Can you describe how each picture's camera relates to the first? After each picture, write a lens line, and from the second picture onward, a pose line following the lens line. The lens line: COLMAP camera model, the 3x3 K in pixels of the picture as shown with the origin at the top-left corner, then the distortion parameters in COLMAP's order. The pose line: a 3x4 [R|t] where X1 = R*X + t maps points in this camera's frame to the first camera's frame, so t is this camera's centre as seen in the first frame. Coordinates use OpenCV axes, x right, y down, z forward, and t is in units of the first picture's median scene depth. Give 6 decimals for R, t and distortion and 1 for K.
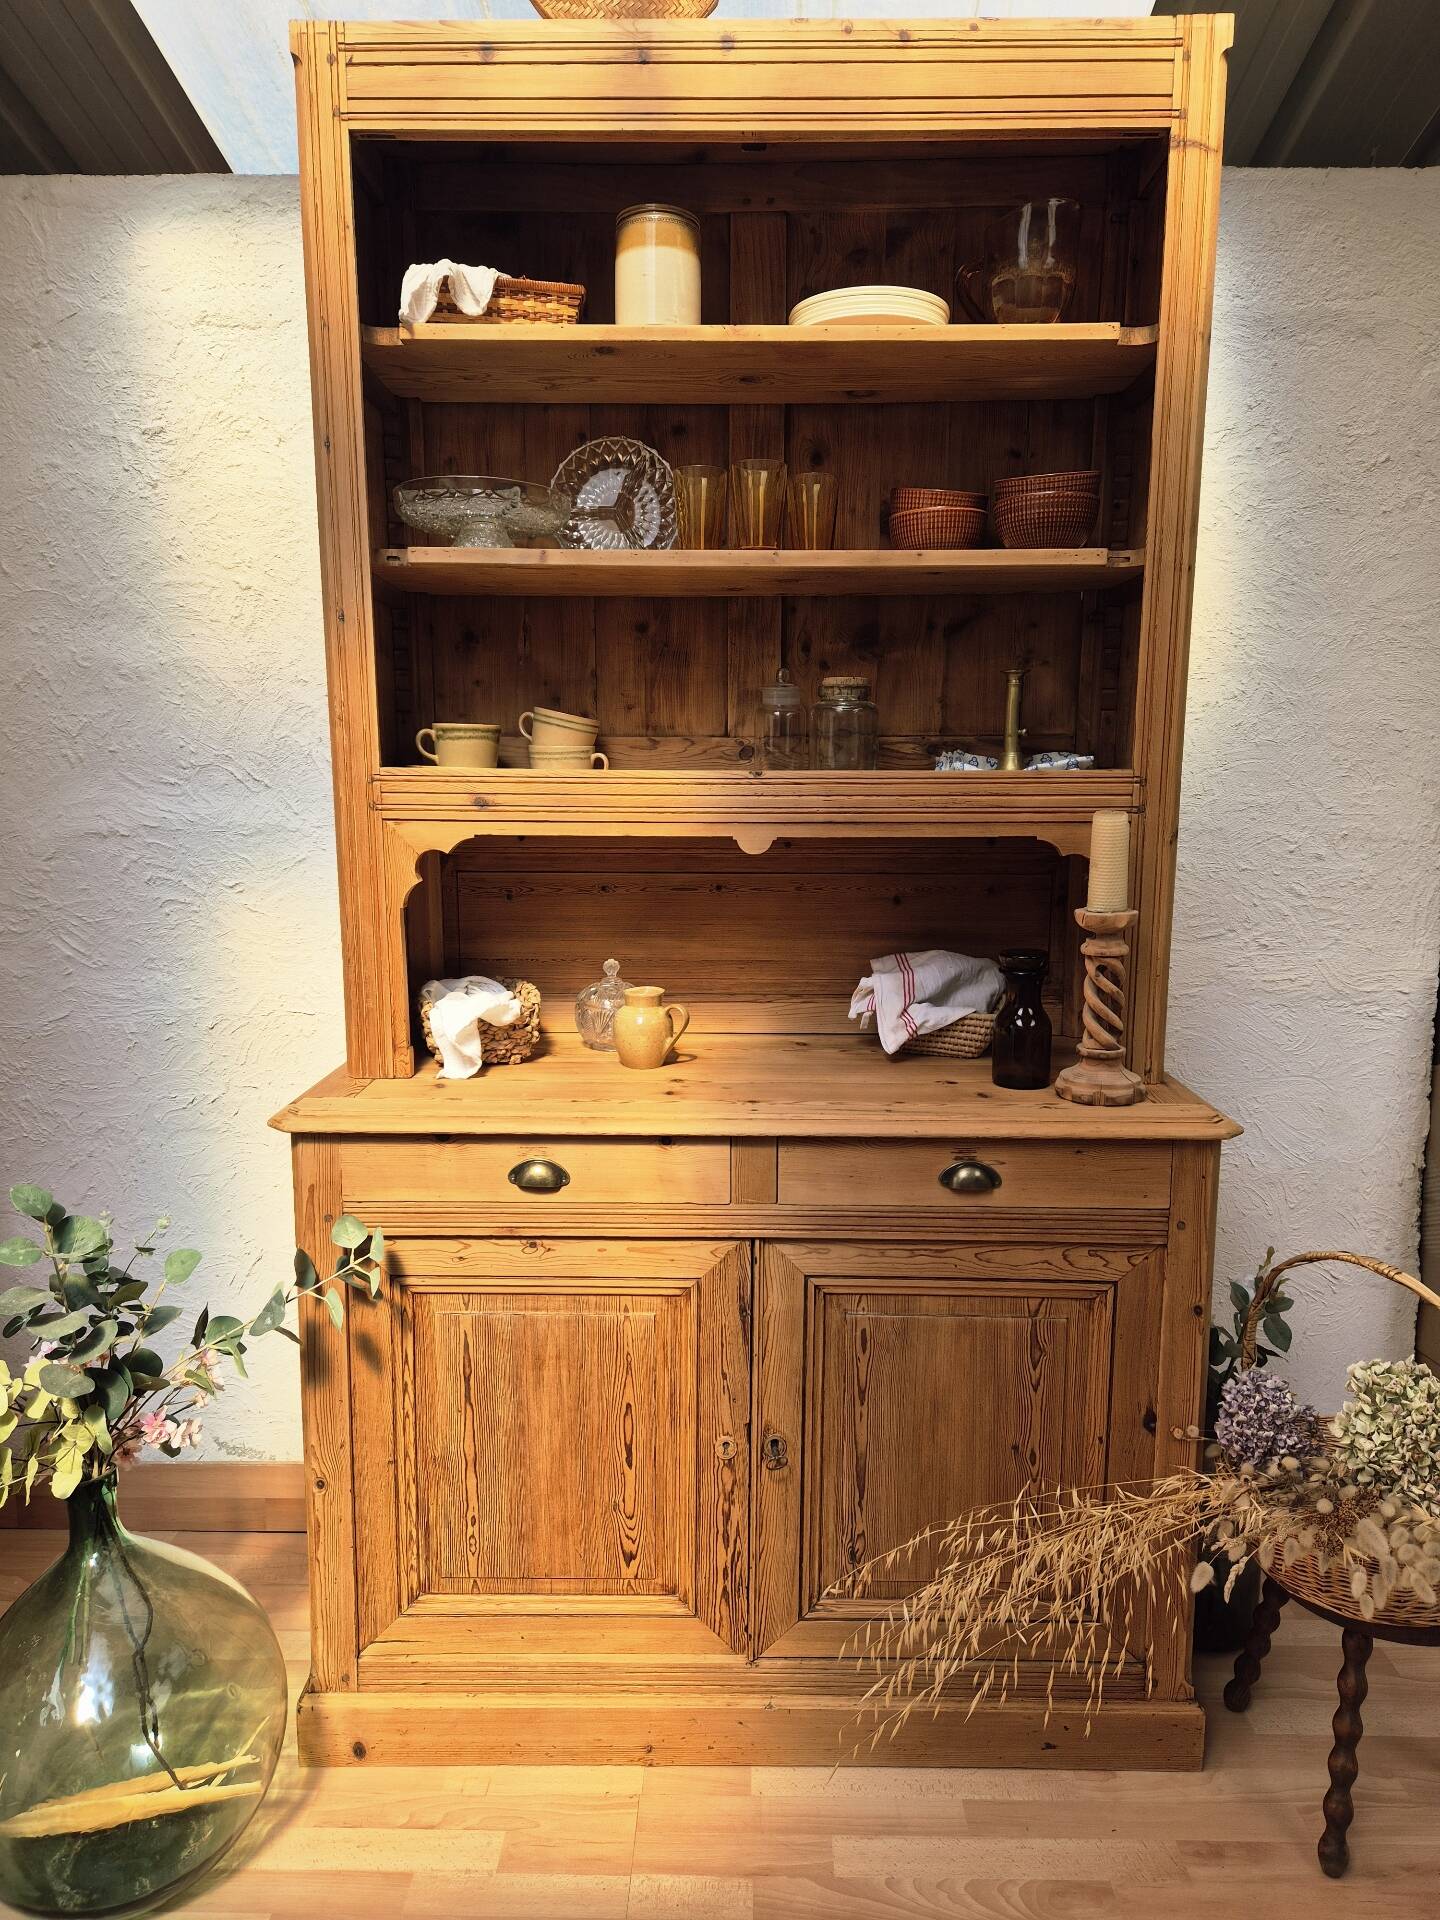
lens RADIAL K [[1294.0, 0, 731.6], [0, 1294.0, 961.1], [0, 0, 1]] dist [0.078904, -0.076737]
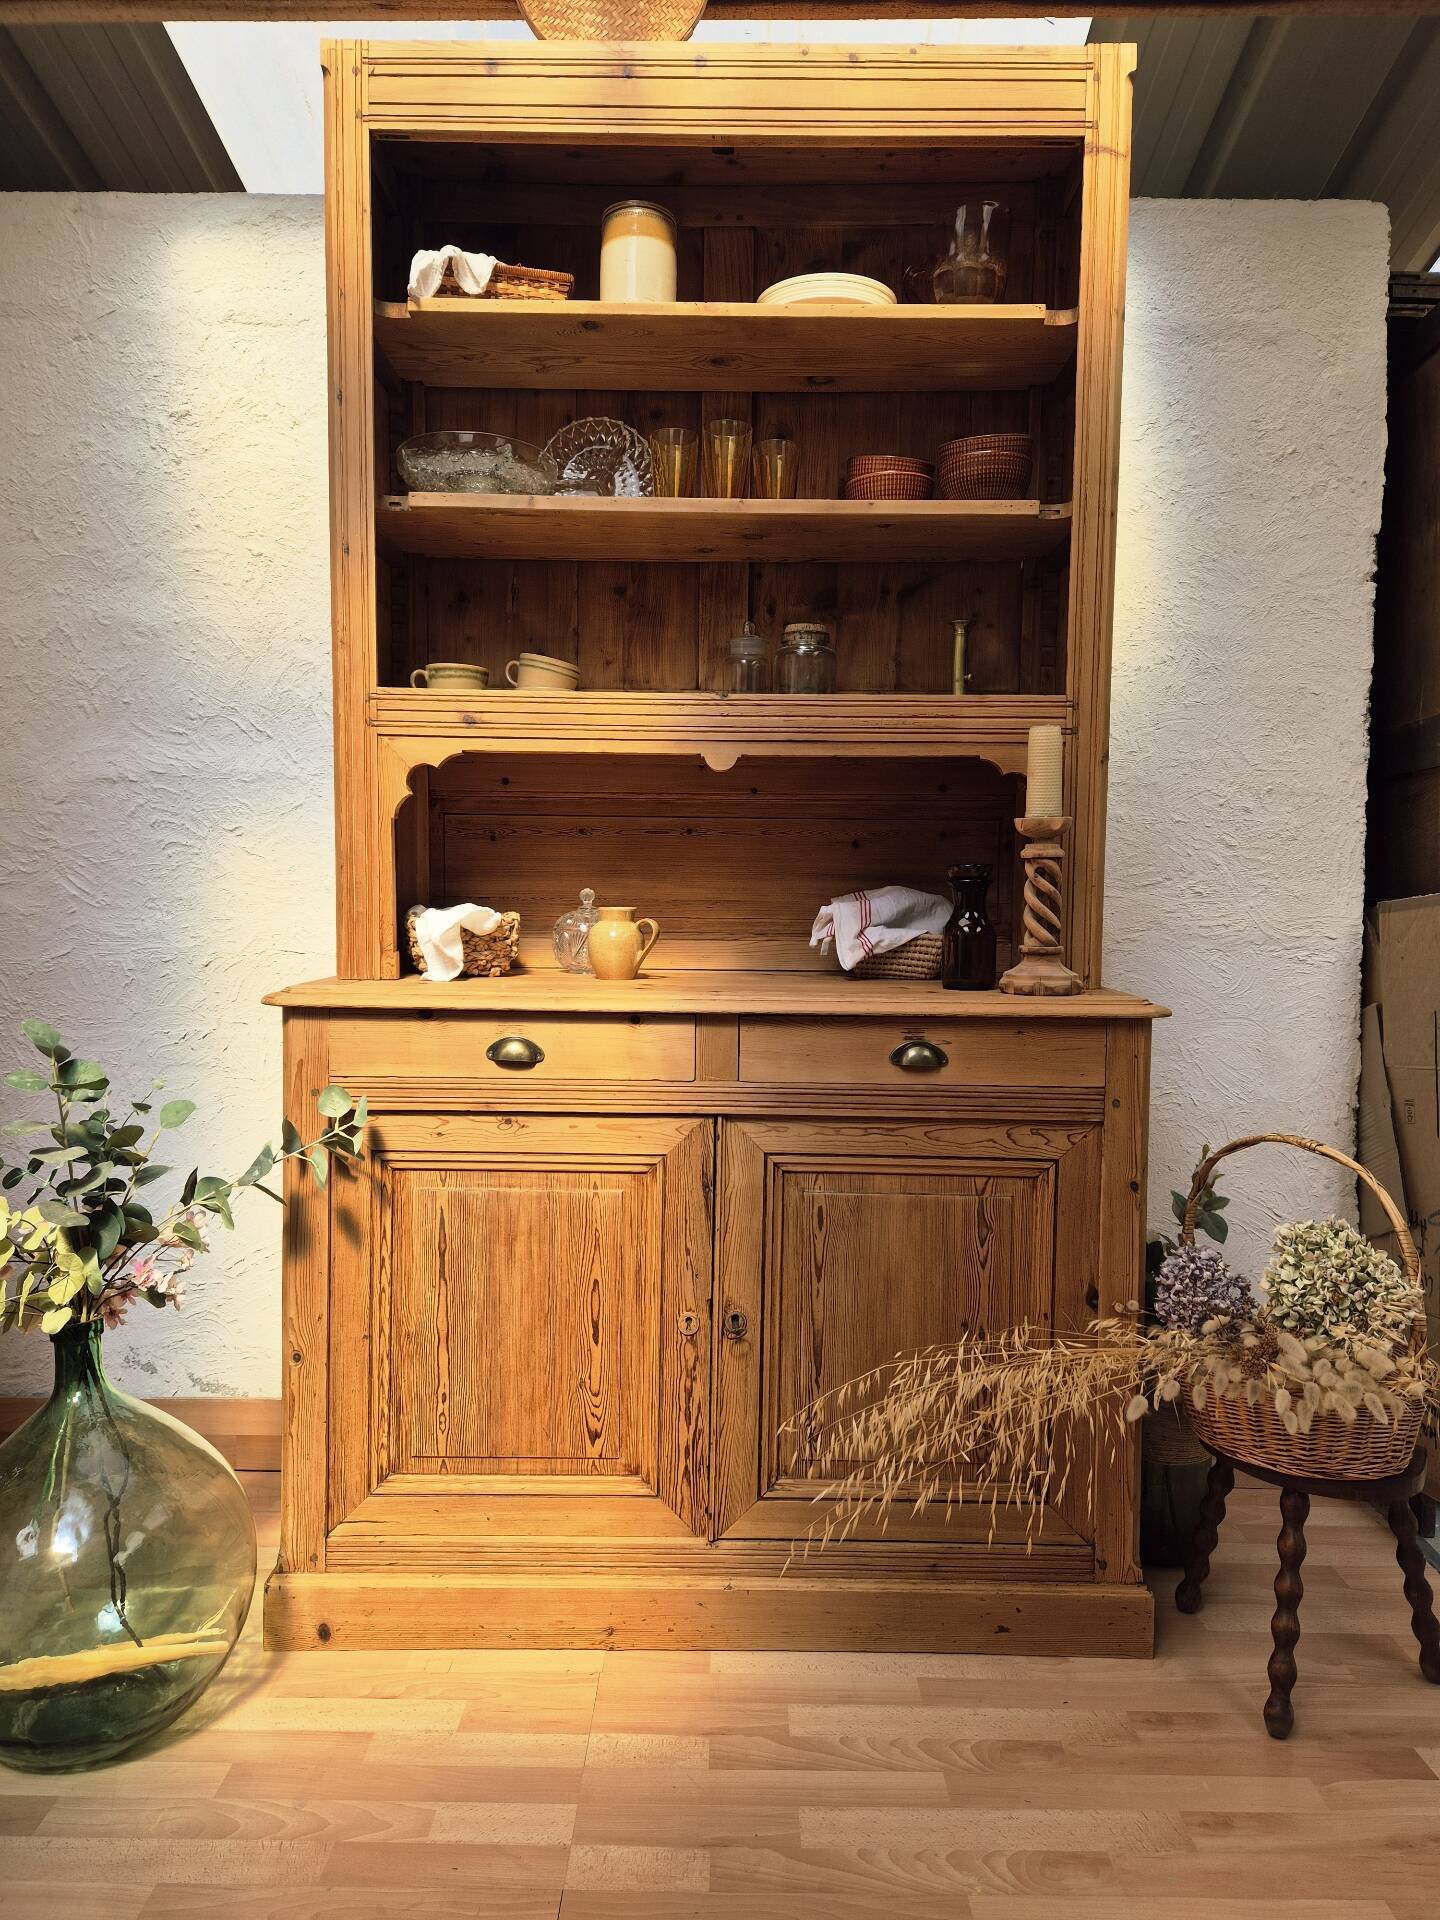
lens RADIAL K [[1294.0, 0, 726.9], [0, 1294.0, 950.8], [0, 0, 1]] dist [0.078904, -0.076737]
pose [[0.999921, 0.007828, 0.009784, 0.013426], [-0.006797, 0.994834, -0.101285, 0.177369], [-0.010527, 0.101210, 0.994809, -0.064337]]
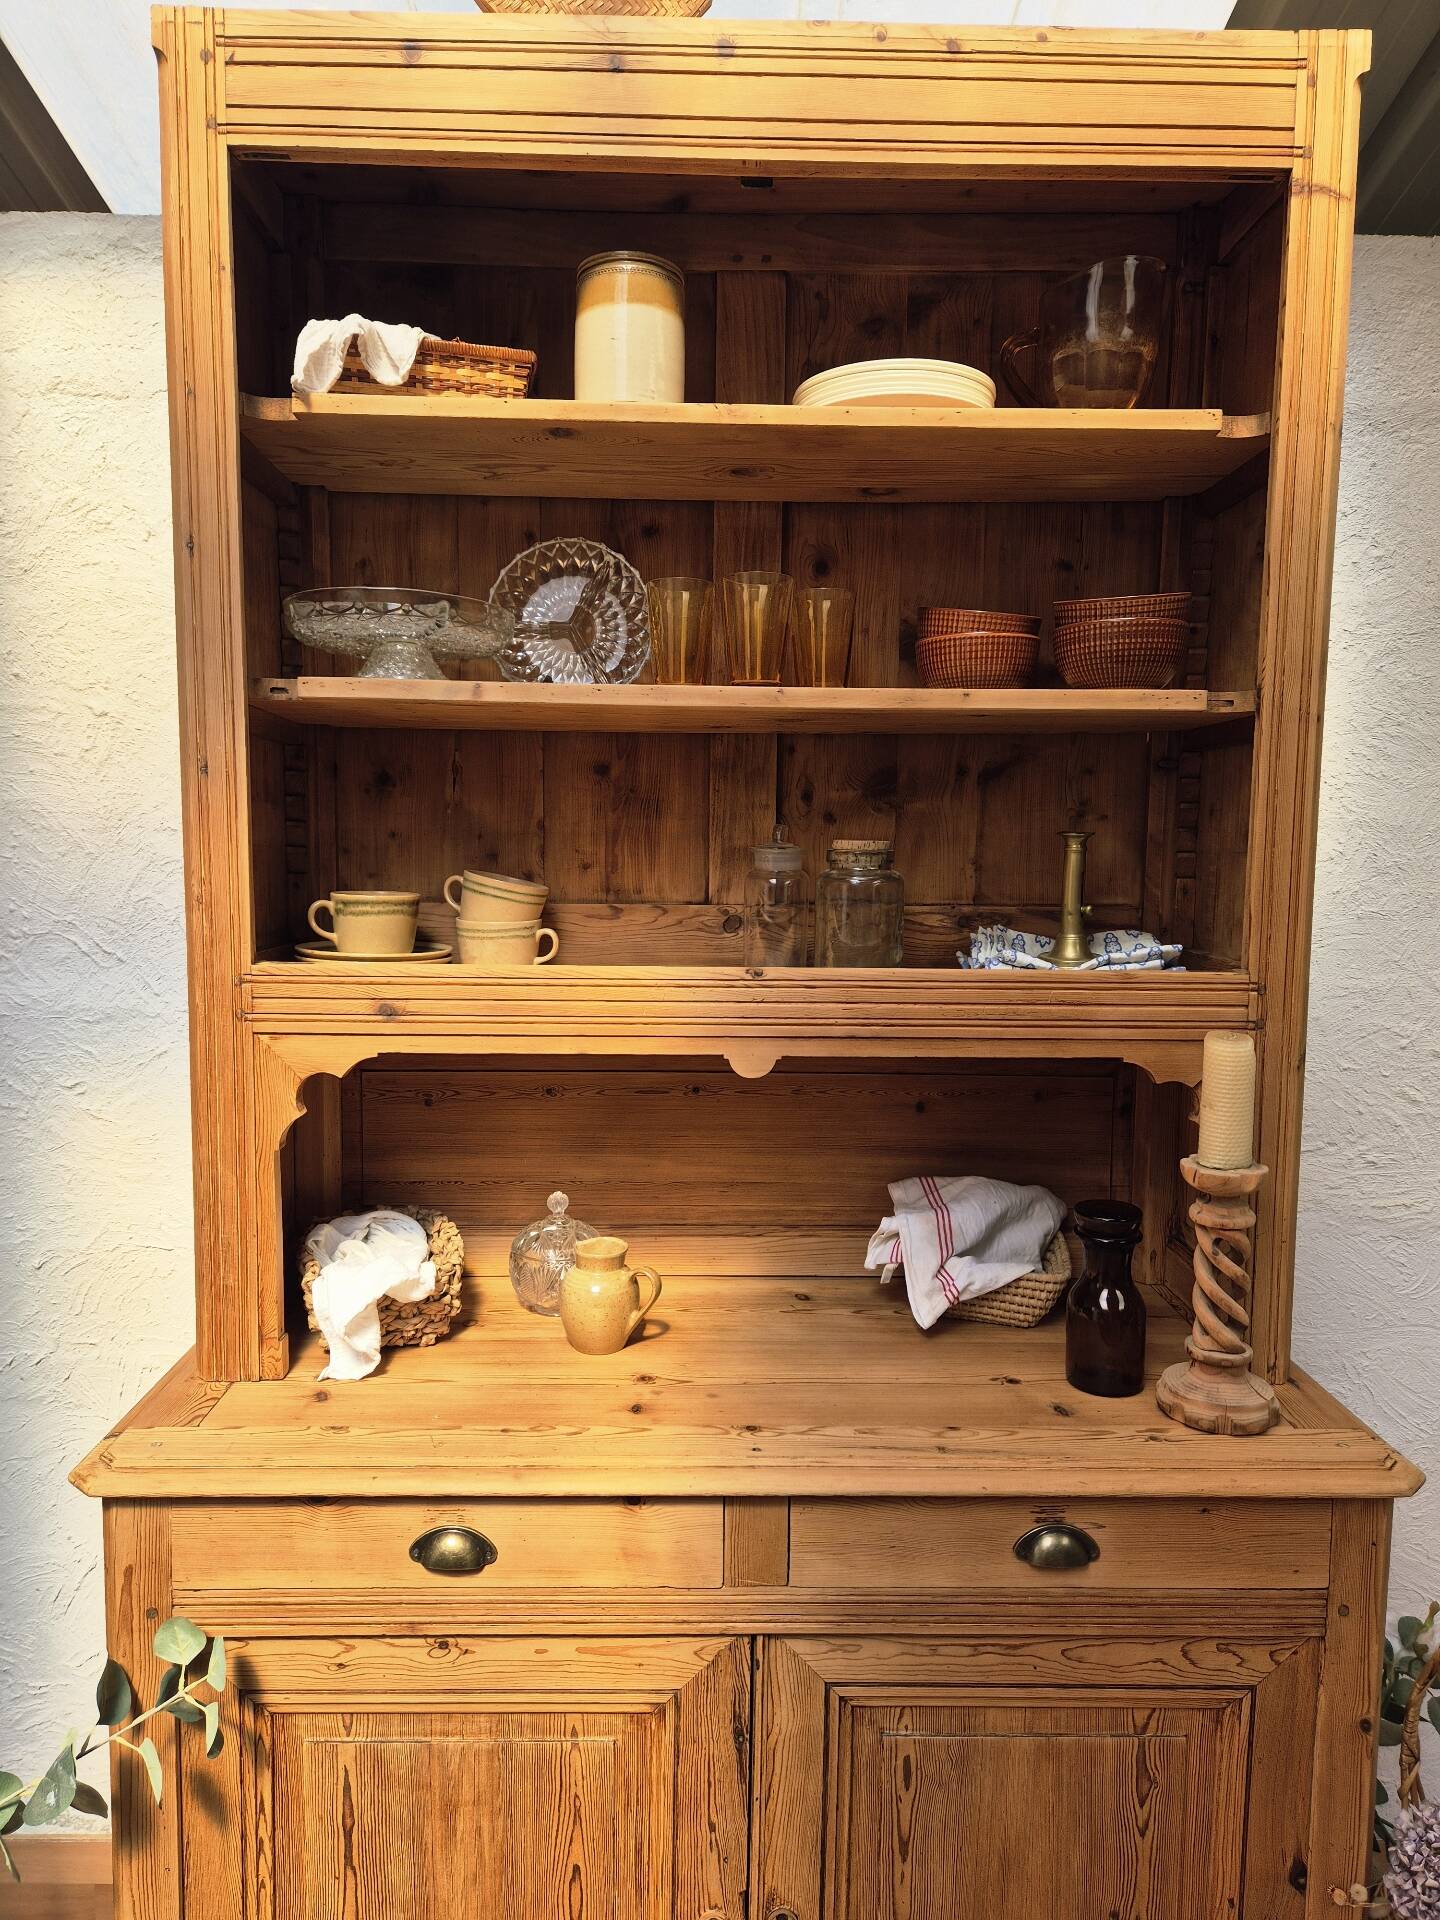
lens RADIAL K [[1294.0, 0, 717.0], [0, 1294.0, 943.6], [0, 0, 1]] dist [0.078904, -0.076737]
pose [[0.999411, 0.004978, 0.033961, -0.028717], [-0.002634, 0.997633, -0.068719, -0.109089], [-0.034223, 0.068589, 0.997058, 0.241760]]
